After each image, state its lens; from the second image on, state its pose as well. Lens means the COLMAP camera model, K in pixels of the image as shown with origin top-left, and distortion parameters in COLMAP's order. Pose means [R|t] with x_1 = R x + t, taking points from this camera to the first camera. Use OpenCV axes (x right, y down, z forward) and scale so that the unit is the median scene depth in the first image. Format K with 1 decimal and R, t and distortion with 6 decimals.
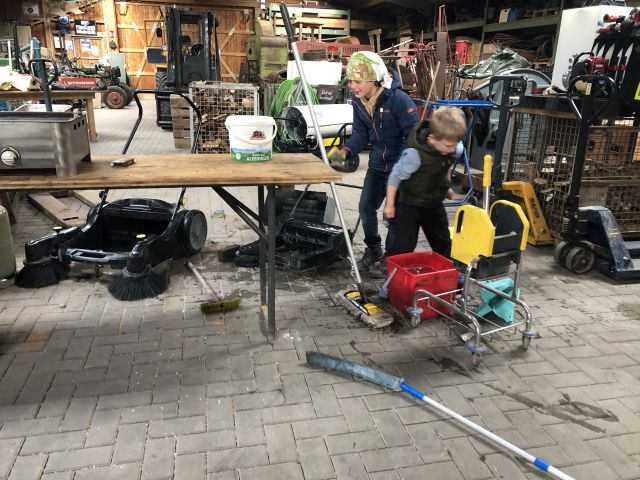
lens RADIAL K [[525.3, 0, 320.8], [0, 525.3, 239.6], [0, 0, 1]] dist [0.012879, 0.003573]
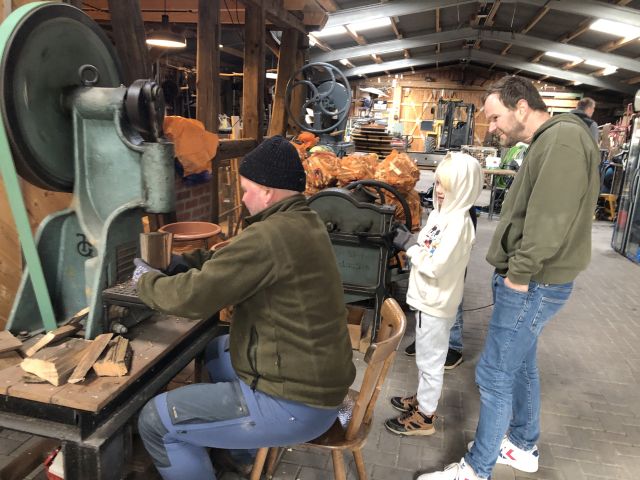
lens RADIAL K [[525.3, 0, 319.5], [0, 525.3, 241.2], [0, 0, 1]] dist [0.012879, 0.003573]
pose [[0.905059, 0.116968, -0.408884, 0.043478], [-0.159600, 0.984580, -0.071618, 0.103513], [0.394203, 0.130077, 0.909772, -0.353962]]
